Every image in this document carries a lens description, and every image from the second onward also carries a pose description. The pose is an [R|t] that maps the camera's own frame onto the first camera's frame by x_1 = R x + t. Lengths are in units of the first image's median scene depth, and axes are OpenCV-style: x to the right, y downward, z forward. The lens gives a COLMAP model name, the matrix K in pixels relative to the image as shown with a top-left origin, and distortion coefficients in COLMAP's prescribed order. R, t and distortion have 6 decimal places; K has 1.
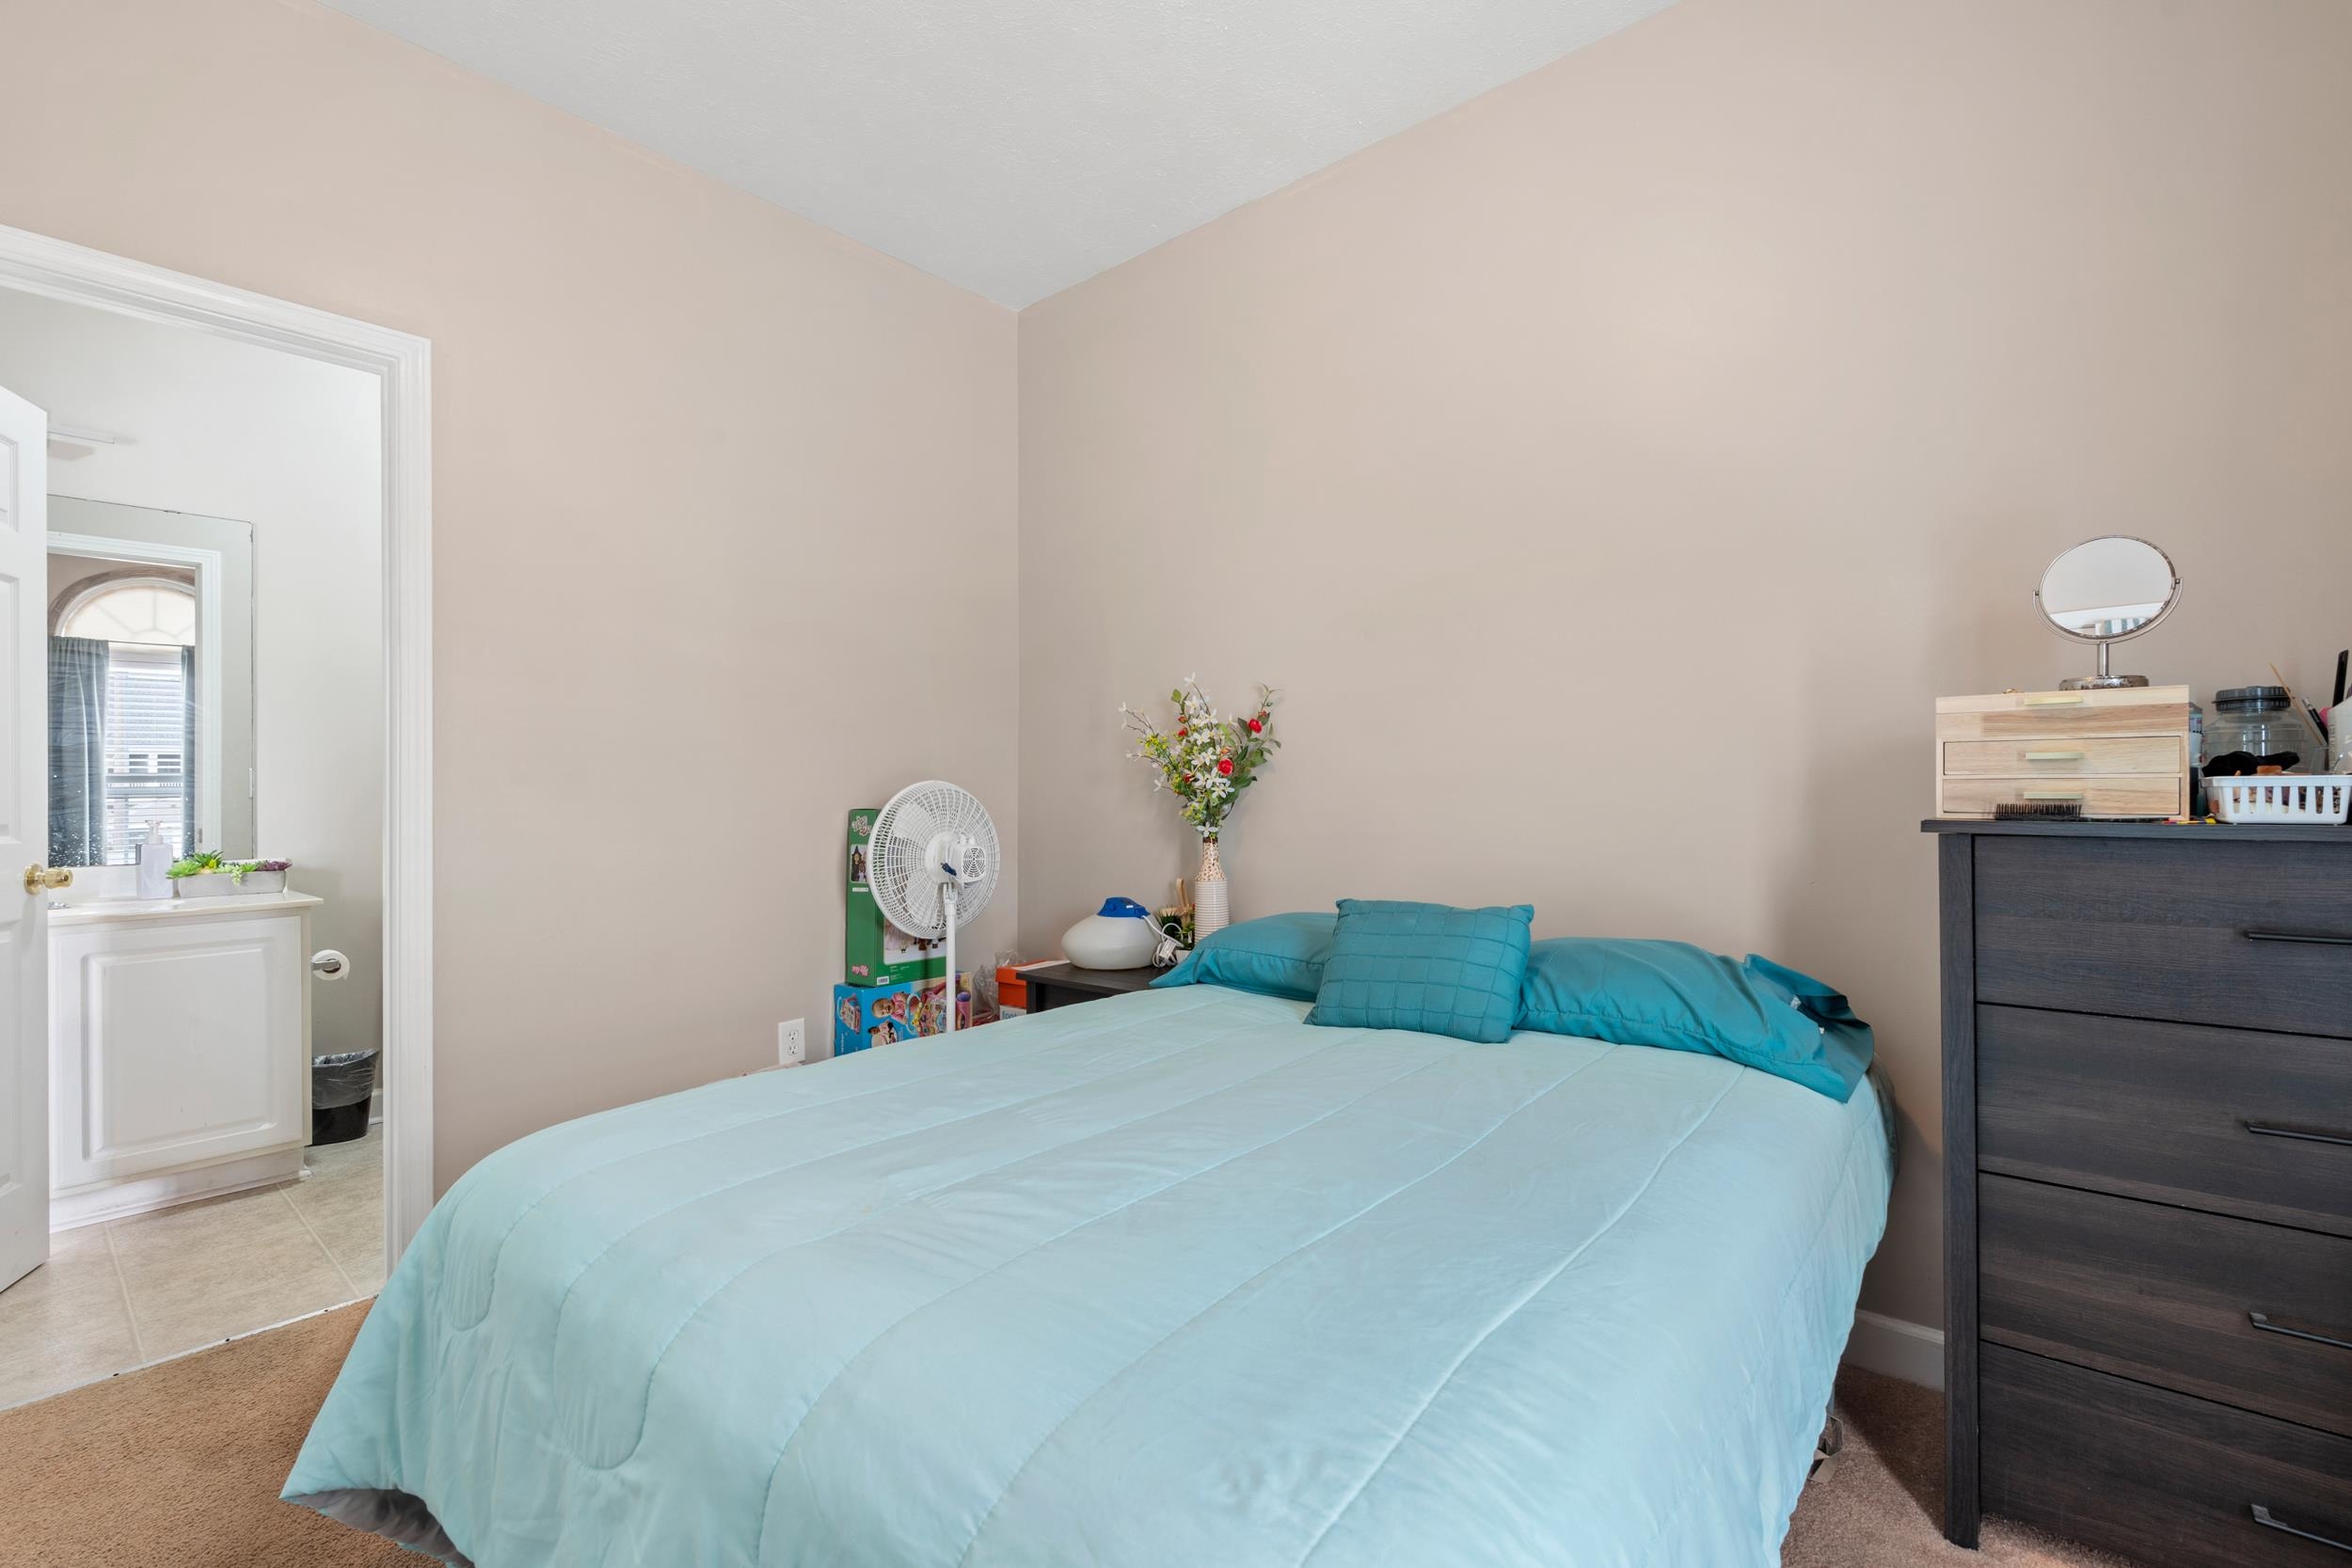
lens RADIAL K [[1024.7, 0, 1176.0], [0, 1024.7, 784.0], [0, 0, 1]] dist [-0.000860, -0.000345]
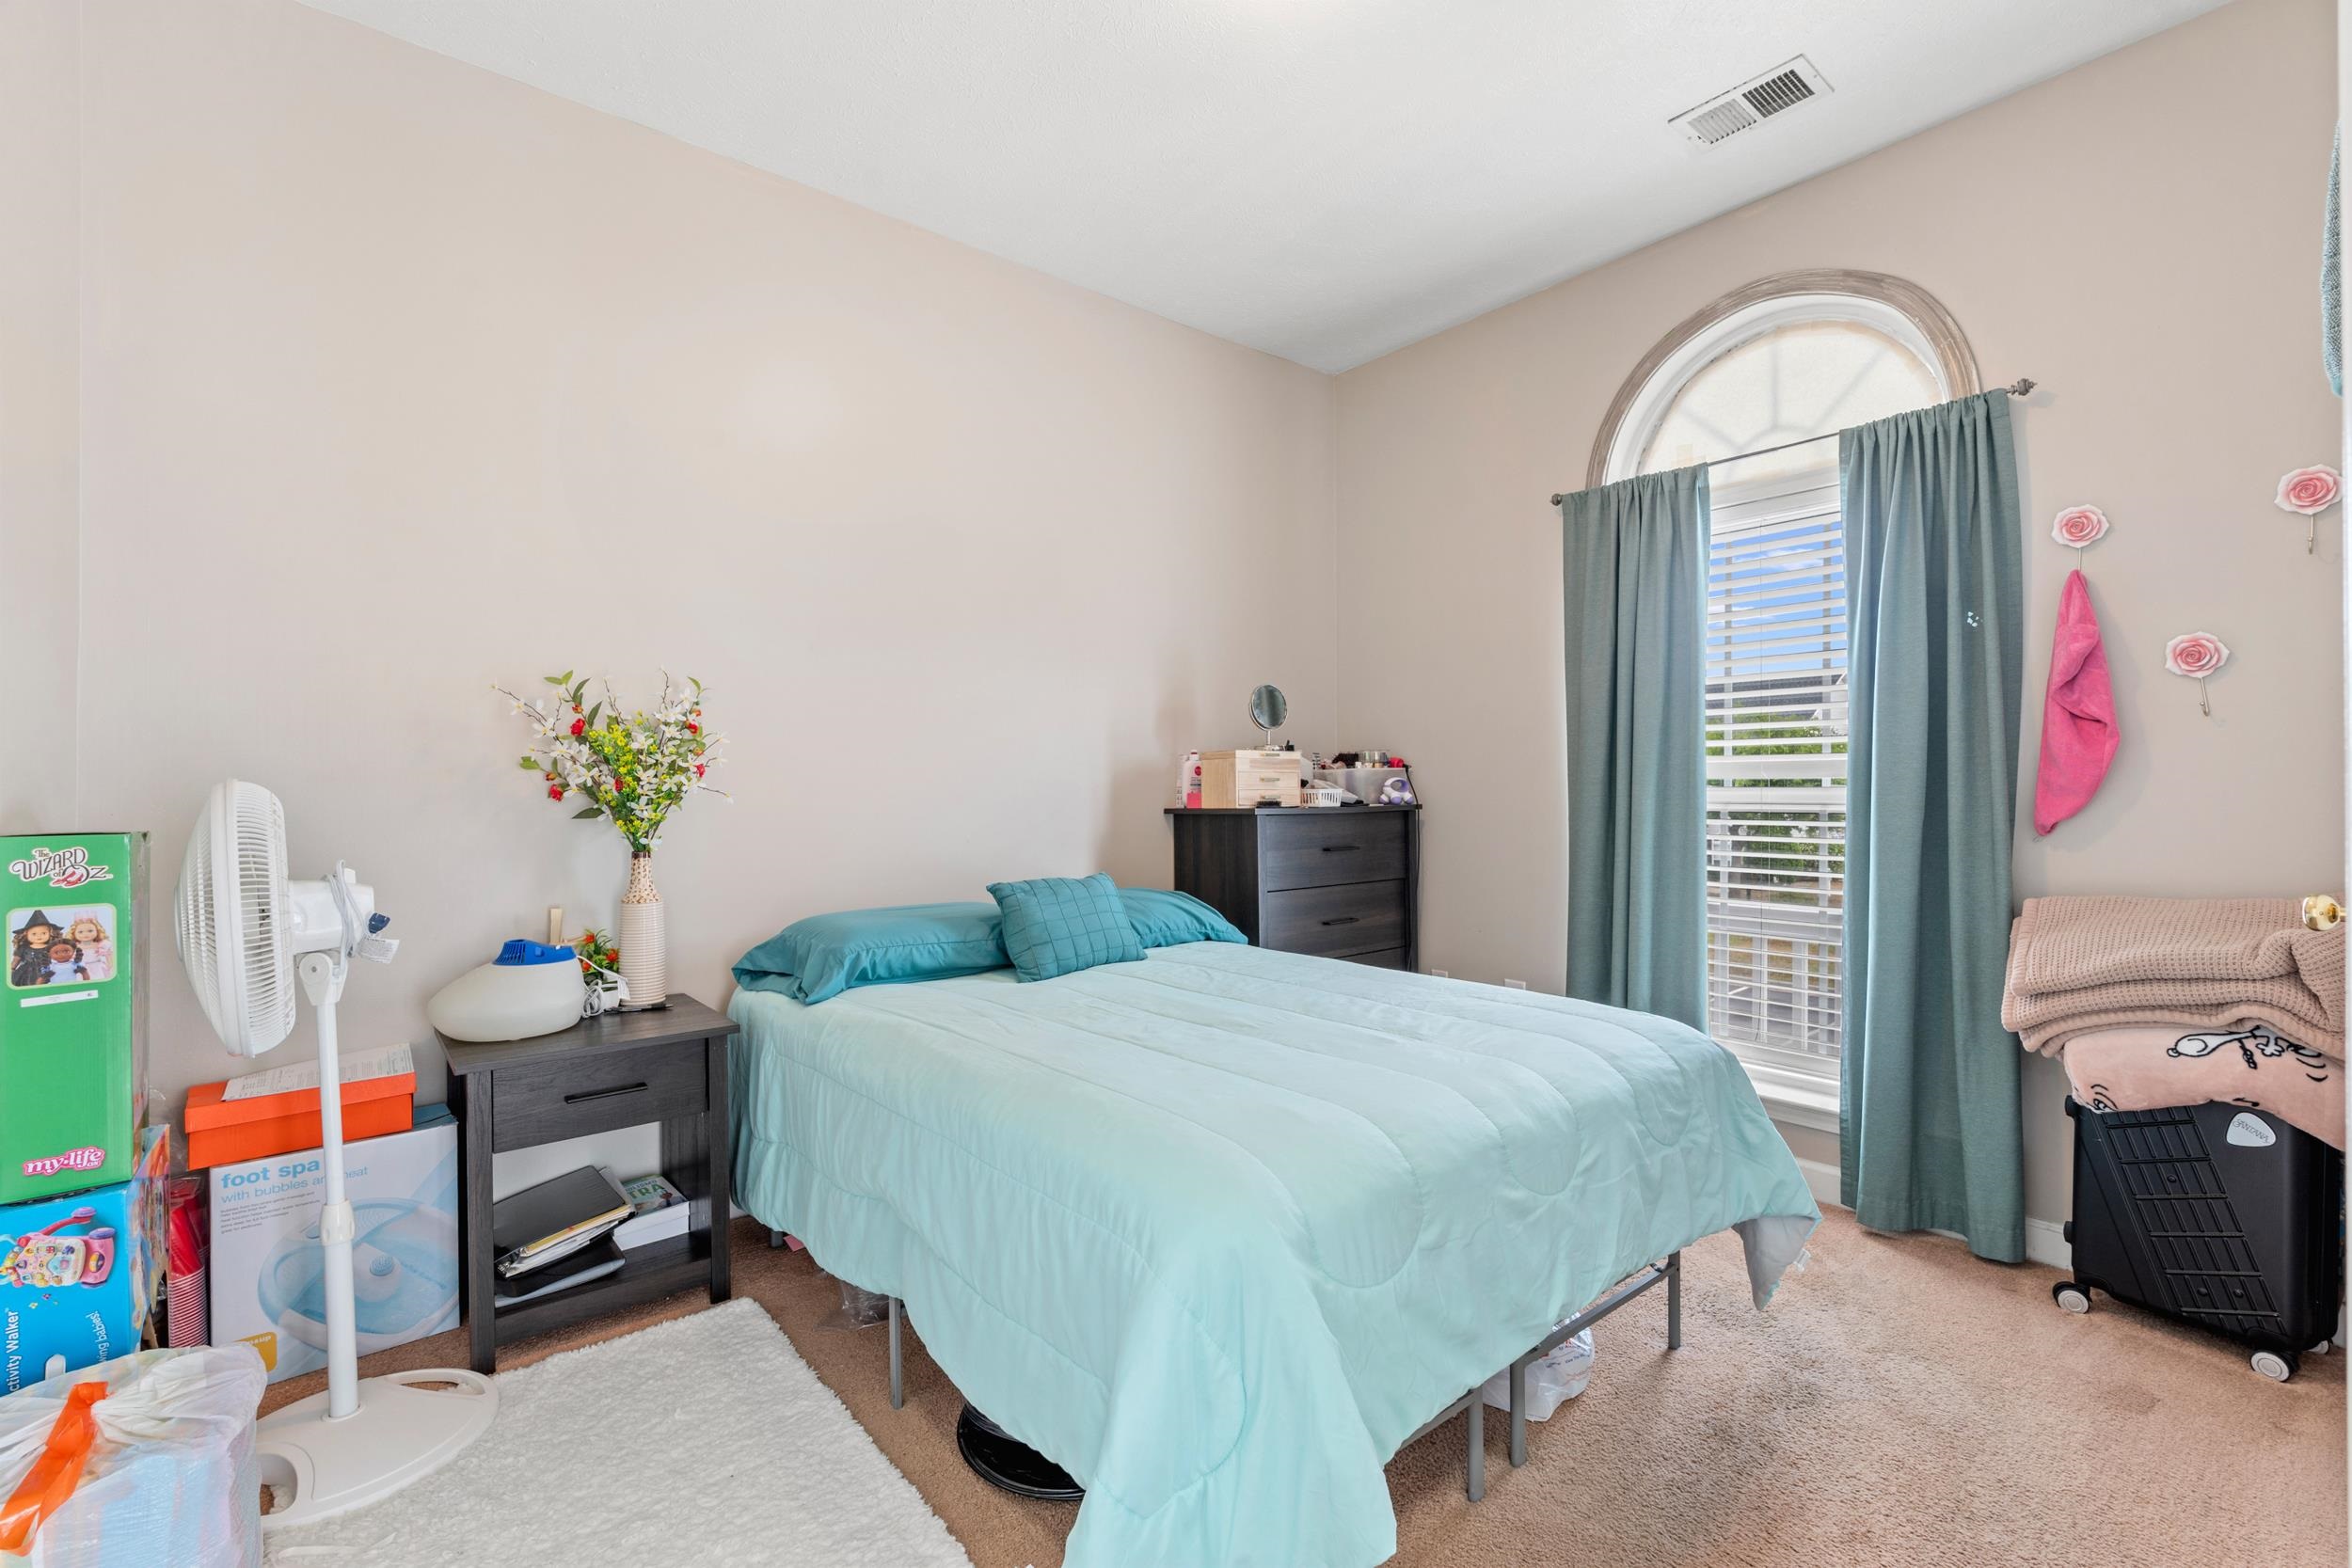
lens RADIAL K [[1024.7, 0, 1176.0], [0, 1024.7, 784.0], [0, 0, 1]] dist [-0.000860, -0.000345]
pose [[0.187182, 0.012360, 0.982247, -0.716154], [-0.002735, 0.999924, -0.012061, 0.005449], [-0.982321, -0.000428, 0.187202, 0.400740]]
